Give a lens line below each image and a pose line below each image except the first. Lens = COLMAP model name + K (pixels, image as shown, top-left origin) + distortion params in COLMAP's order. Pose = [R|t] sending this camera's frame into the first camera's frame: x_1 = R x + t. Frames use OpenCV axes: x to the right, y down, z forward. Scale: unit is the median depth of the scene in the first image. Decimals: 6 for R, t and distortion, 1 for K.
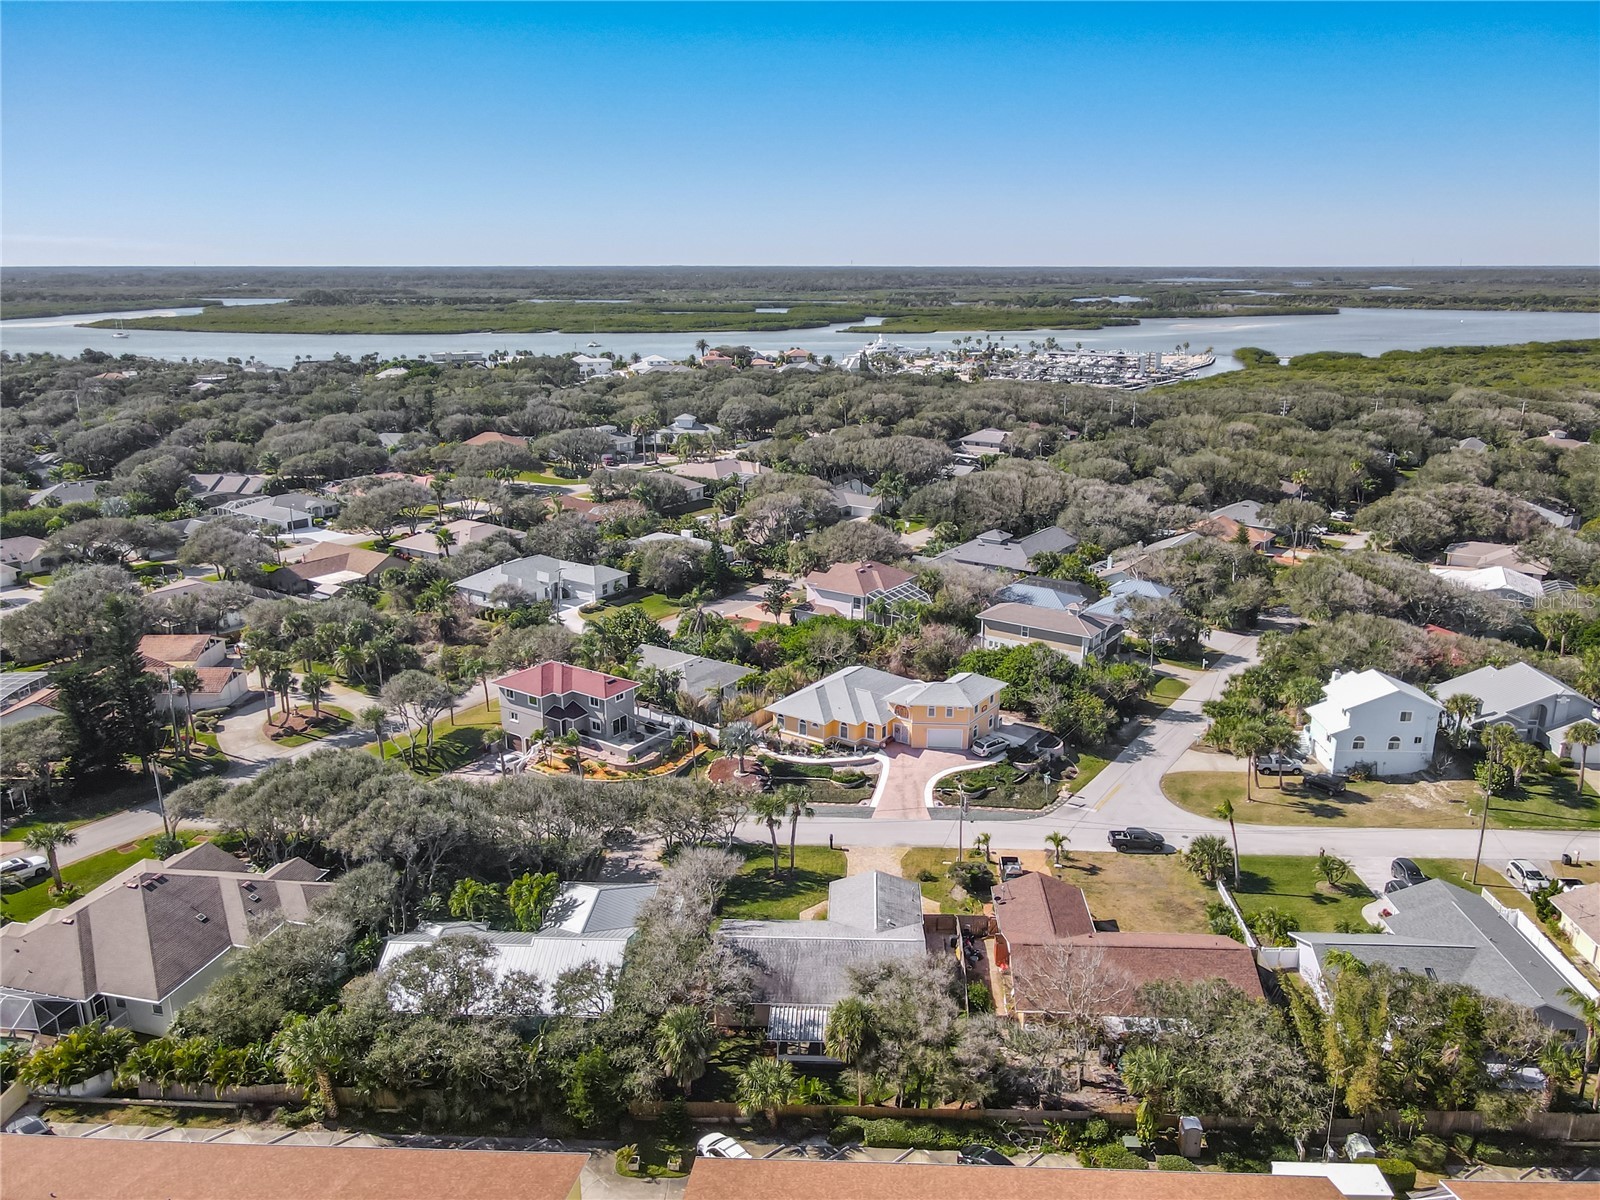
lens RADIAL K [[1131.7, 0, 810.9], [0, 1131.7, 572.9], [0, 0, 1]] dist [0.001735, 0.004138]
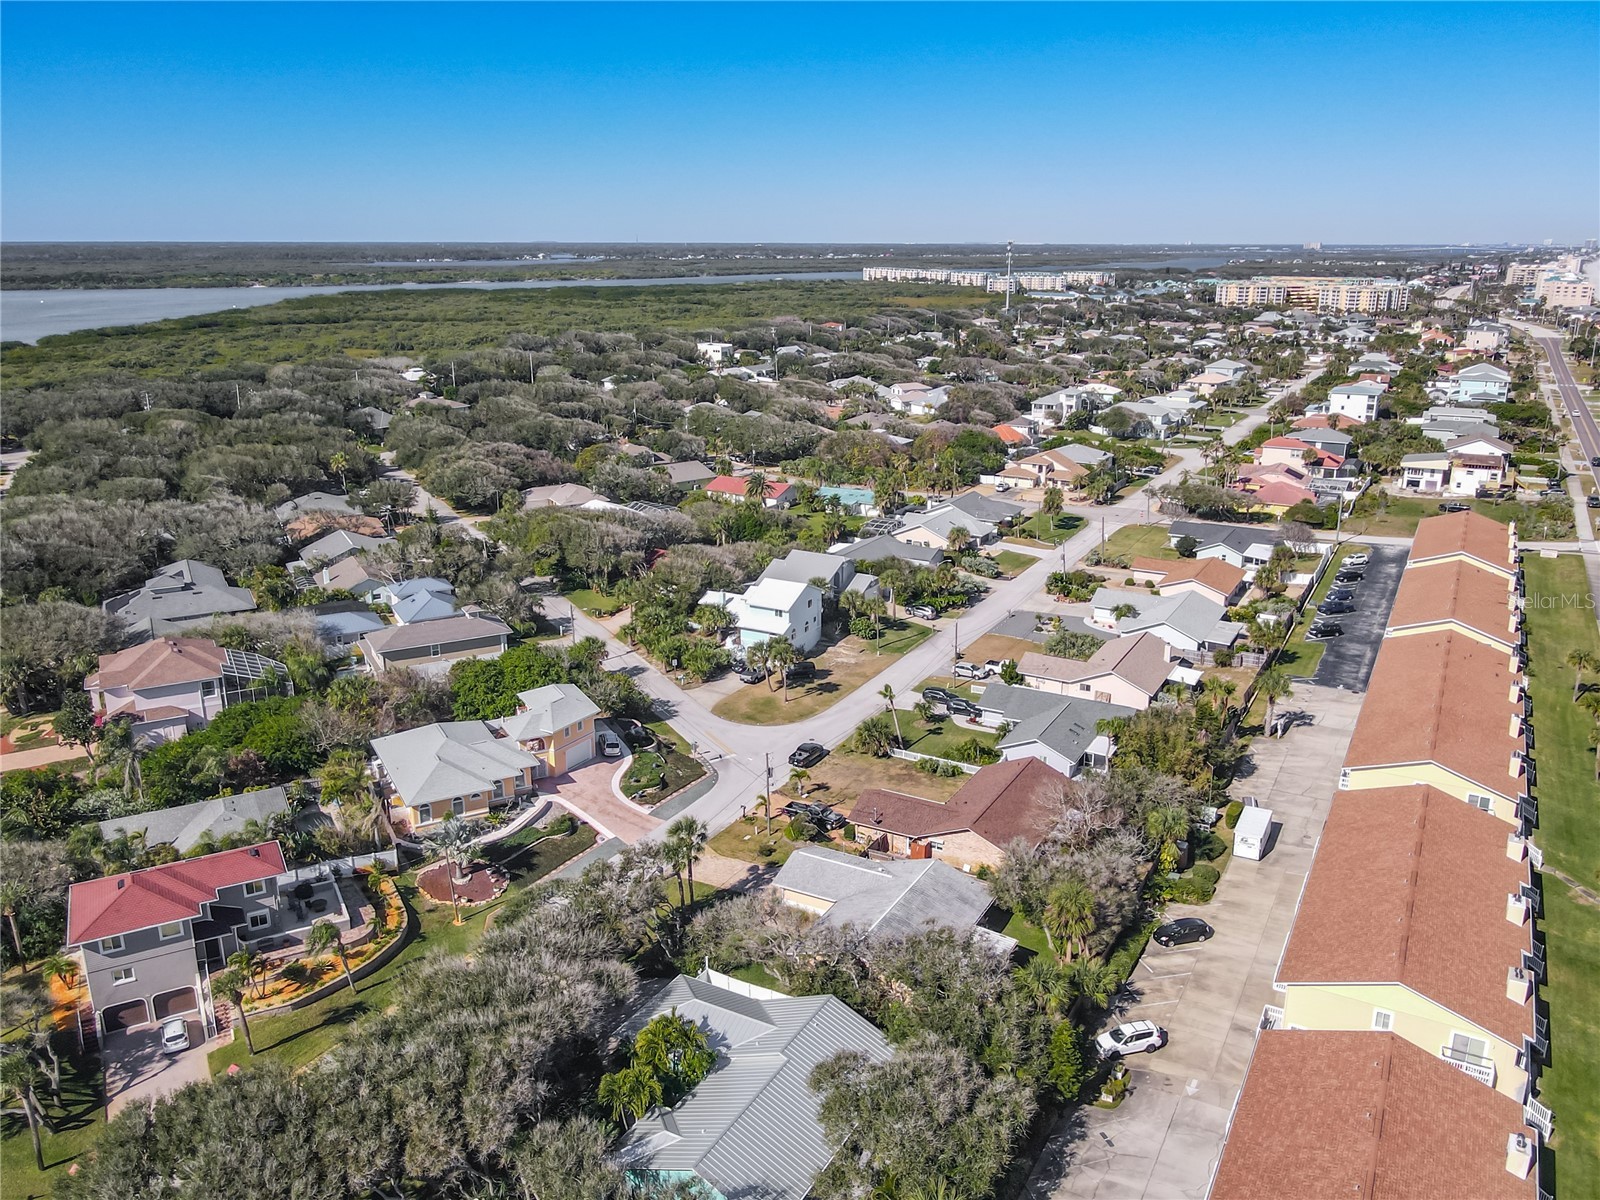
lens RADIAL K [[1131.7, 0, 810.9], [0, 1131.7, 572.9], [0, 0, 1]] dist [0.001735, 0.004138]
pose [[0.510358, -0.248974, 0.823132, -0.548857], [0.234933, 0.961128, 0.145051, -0.097332], [-0.827249, 0.119353, 0.549012, 0.301230]]
